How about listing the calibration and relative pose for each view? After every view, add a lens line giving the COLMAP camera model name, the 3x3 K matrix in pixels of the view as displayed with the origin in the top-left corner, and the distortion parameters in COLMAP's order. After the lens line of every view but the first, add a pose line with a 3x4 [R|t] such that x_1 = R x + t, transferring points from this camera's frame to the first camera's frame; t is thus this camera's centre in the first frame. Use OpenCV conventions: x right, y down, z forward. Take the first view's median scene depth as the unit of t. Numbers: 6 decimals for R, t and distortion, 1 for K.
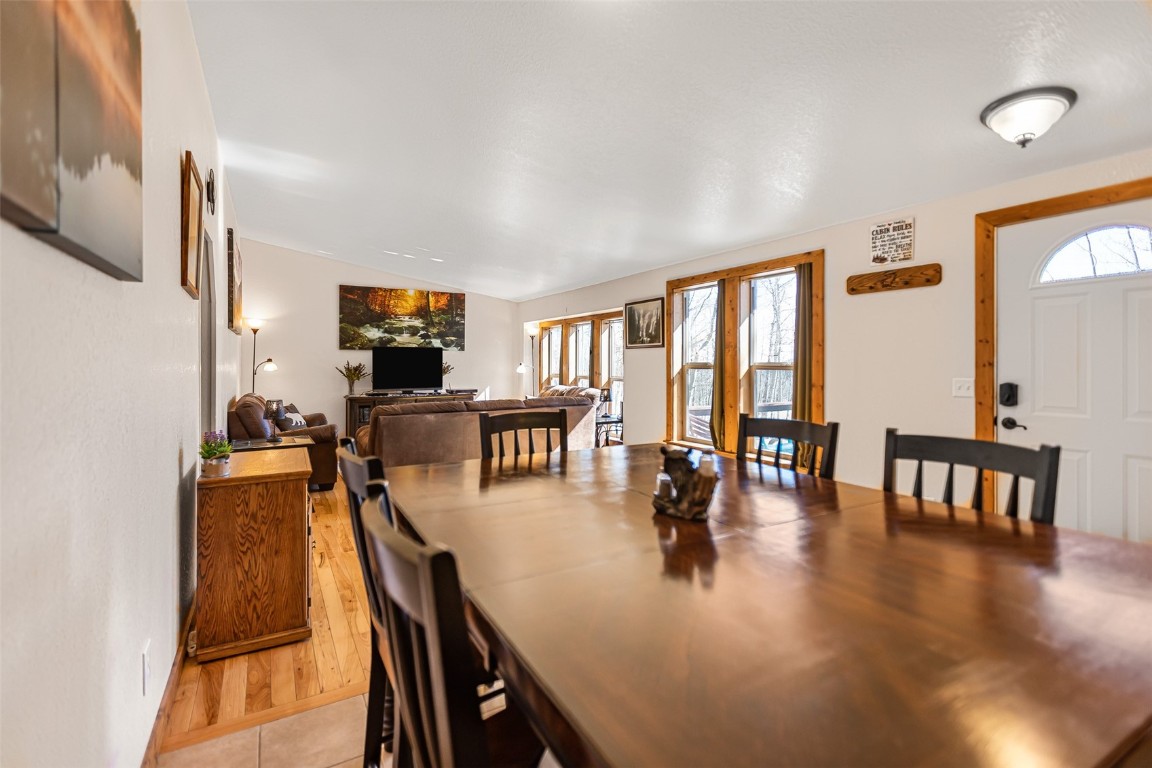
lens RADIAL K [[523.5, 0, 571.9], [0, 523.5, 377.2], [0, 0, 1]] dist [0.005301, 0.000978]
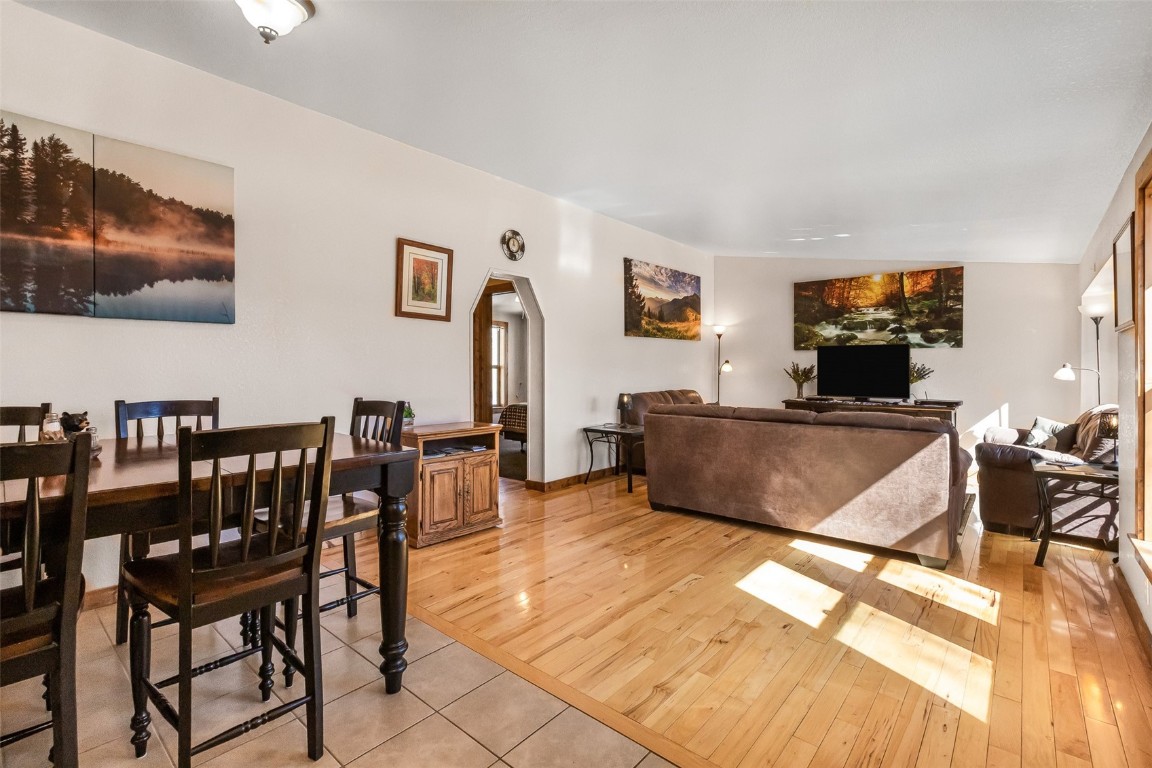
lens RADIAL K [[523.5, 0, 573.3], [0, 523.5, 383.1], [0, 0, 1]] dist [0.005301, 0.000978]
pose [[0.326281, 0.032930, -0.944699, 0.314286], [-0.029547, 0.999260, 0.024628, -0.004133], [0.944811, 0.019877, 0.327013, 0.287802]]
